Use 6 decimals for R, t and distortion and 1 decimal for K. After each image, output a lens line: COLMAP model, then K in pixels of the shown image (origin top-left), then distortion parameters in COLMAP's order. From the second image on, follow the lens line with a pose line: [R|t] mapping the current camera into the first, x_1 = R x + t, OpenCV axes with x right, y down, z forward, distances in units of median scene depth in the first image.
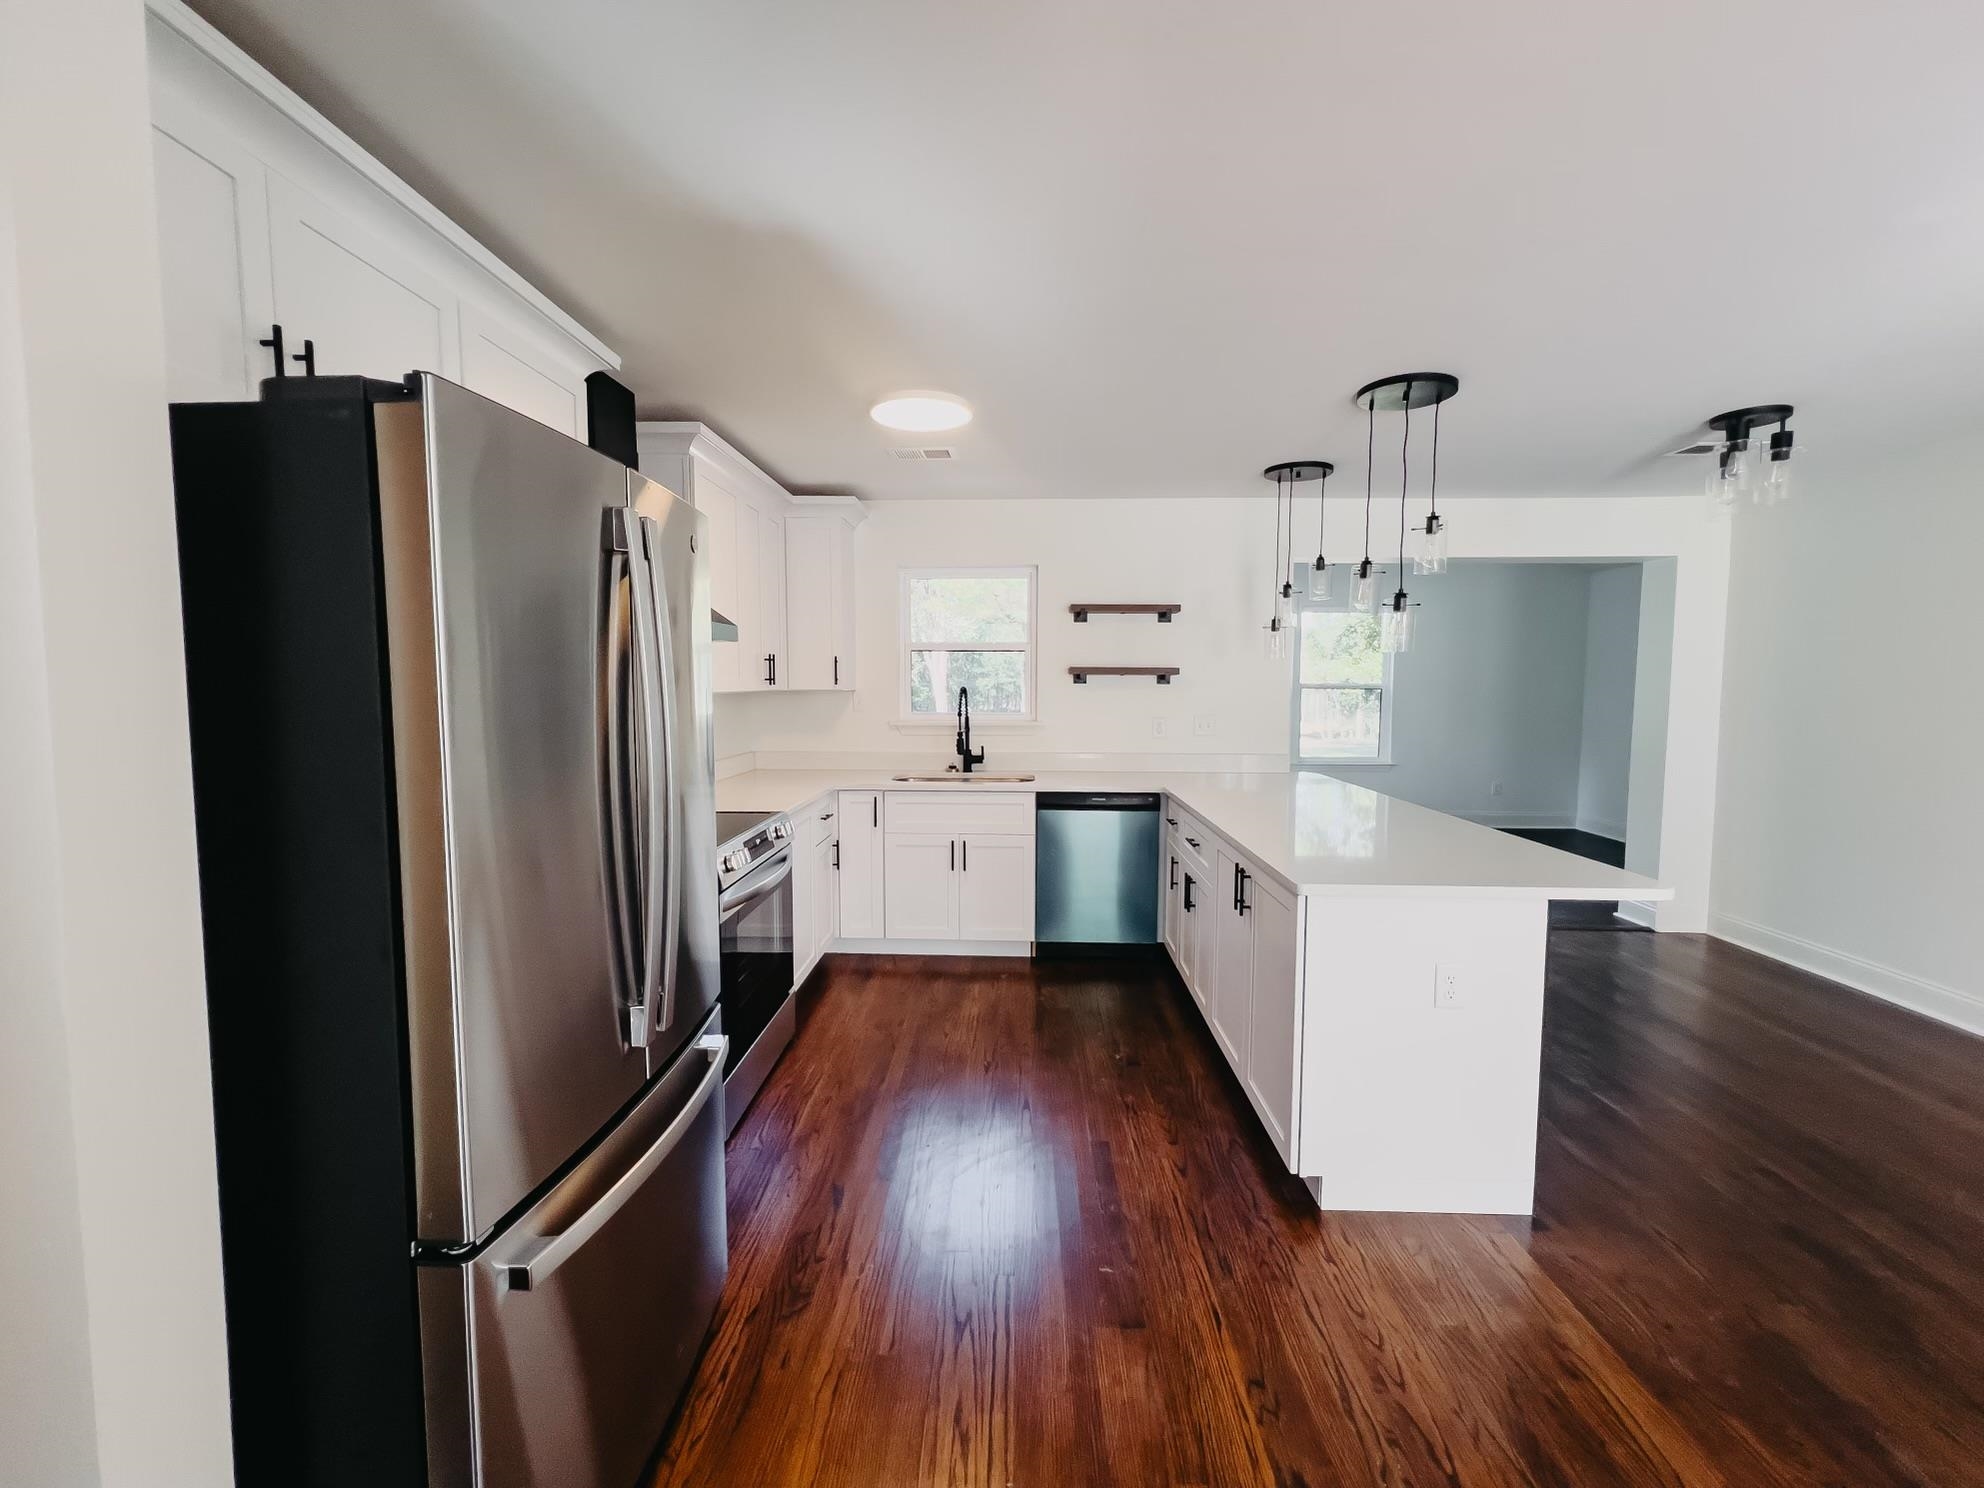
lens RADIAL K [[813.9, 0, 994.2], [0, 813.9, 734.3], [0, 0, 1]] dist [0.004036, -0.000319]
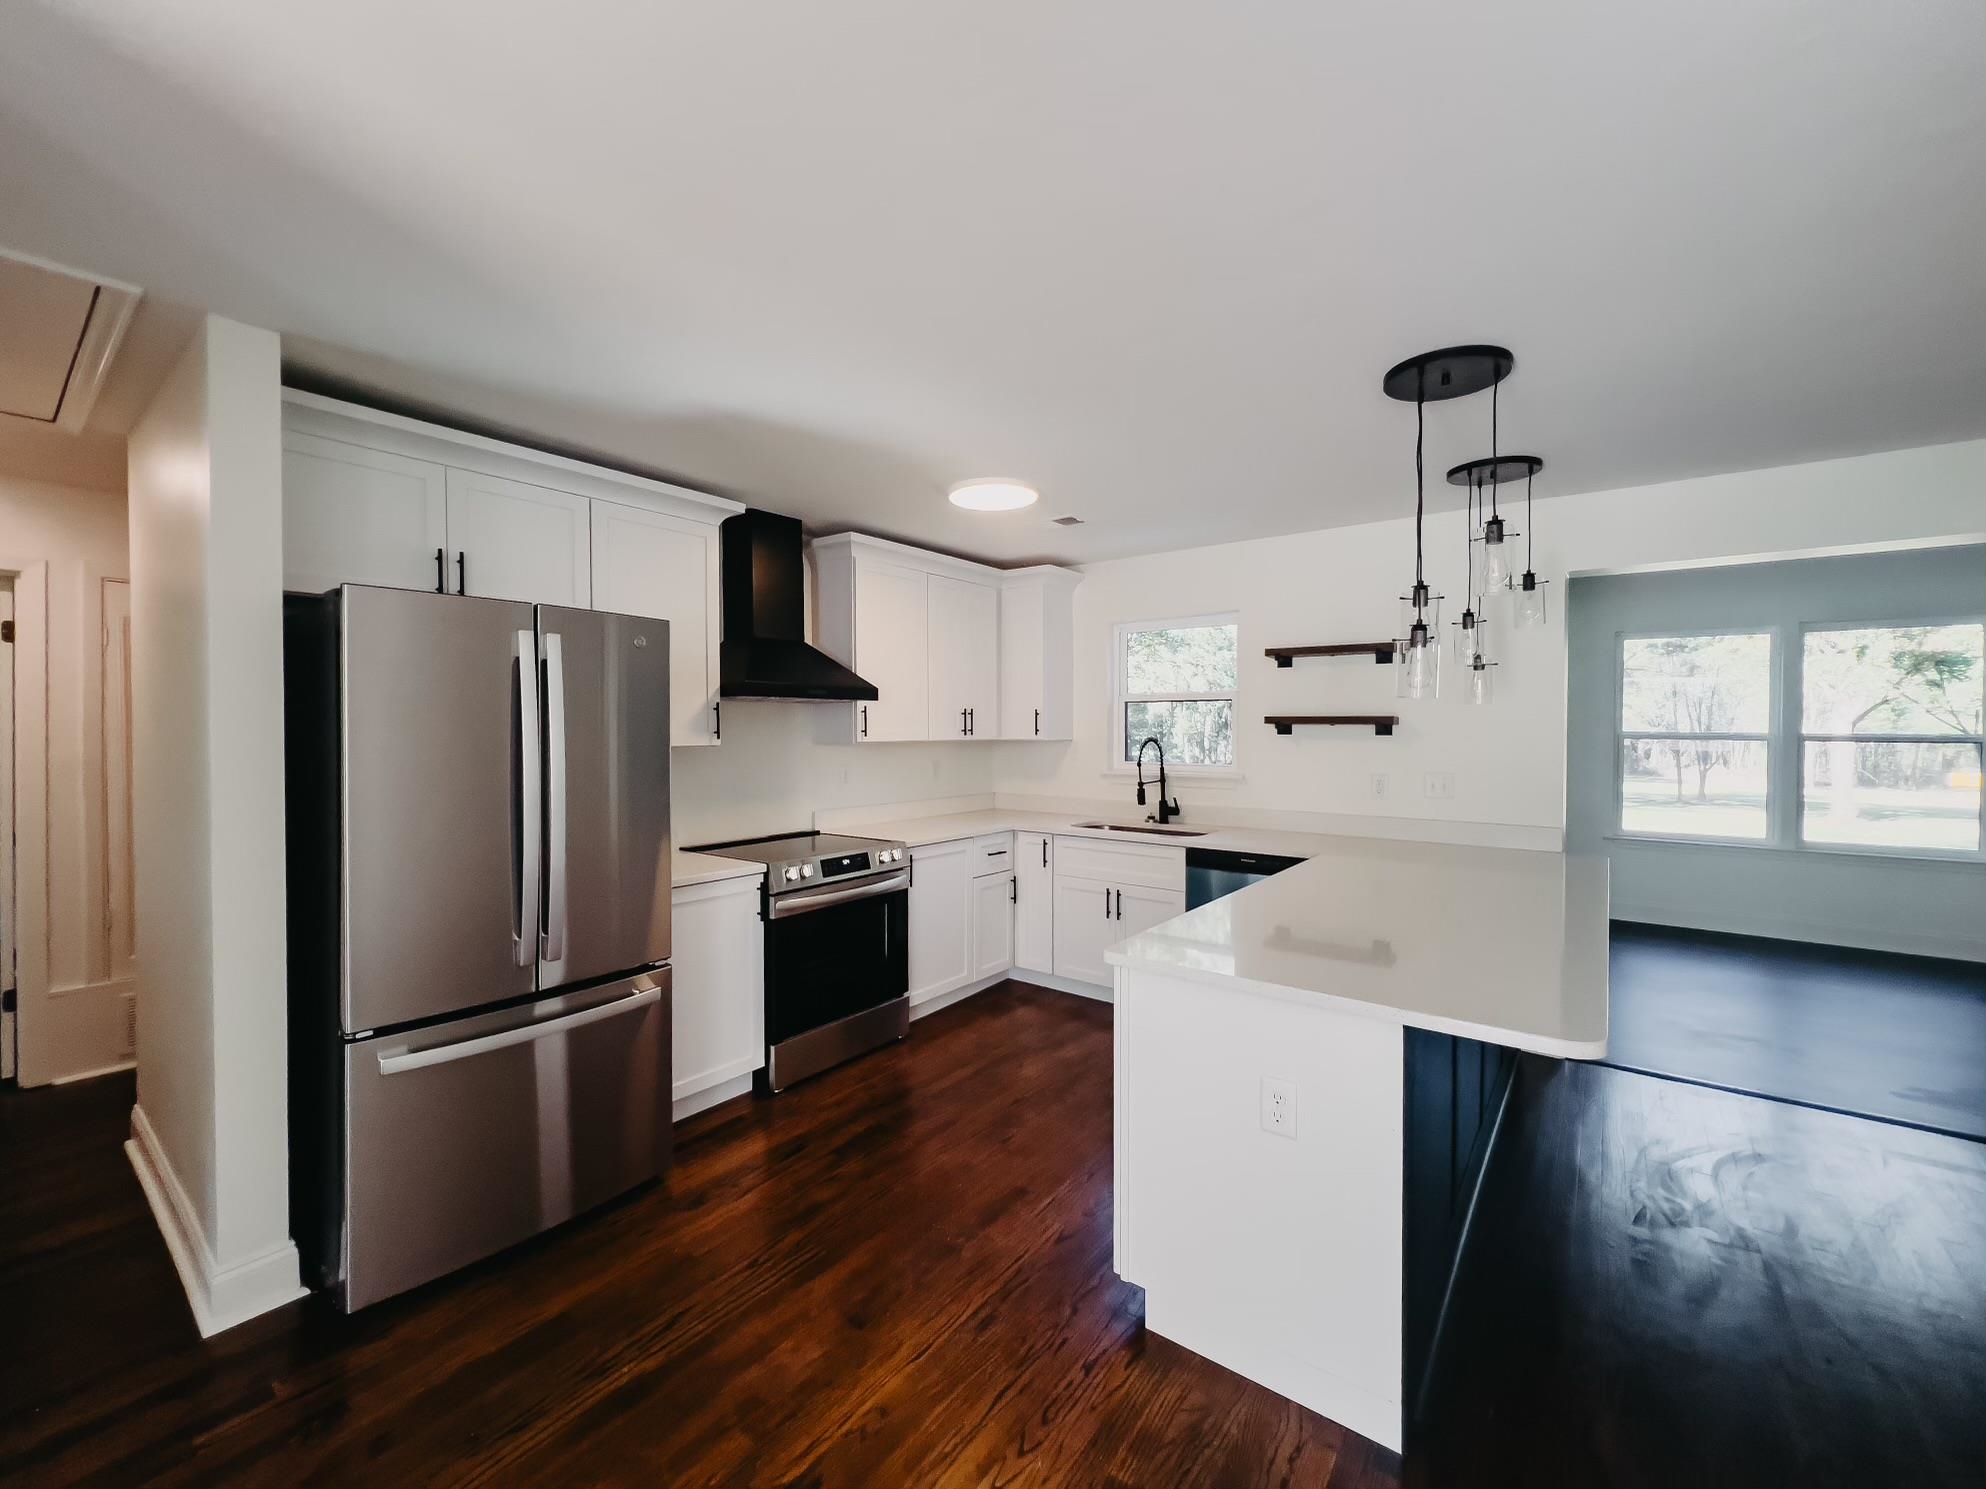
lens RADIAL K [[814.8, 0, 988.8], [0, 814.8, 734.1], [0, 0, 1]] dist [0.004036, -0.000319]
pose [[0.812490, 0.002653, -0.582969, 0.419133], [-0.036714, 0.998238, -0.046626, -0.009060], [0.581818, 0.059286, 0.811155, 0.074161]]
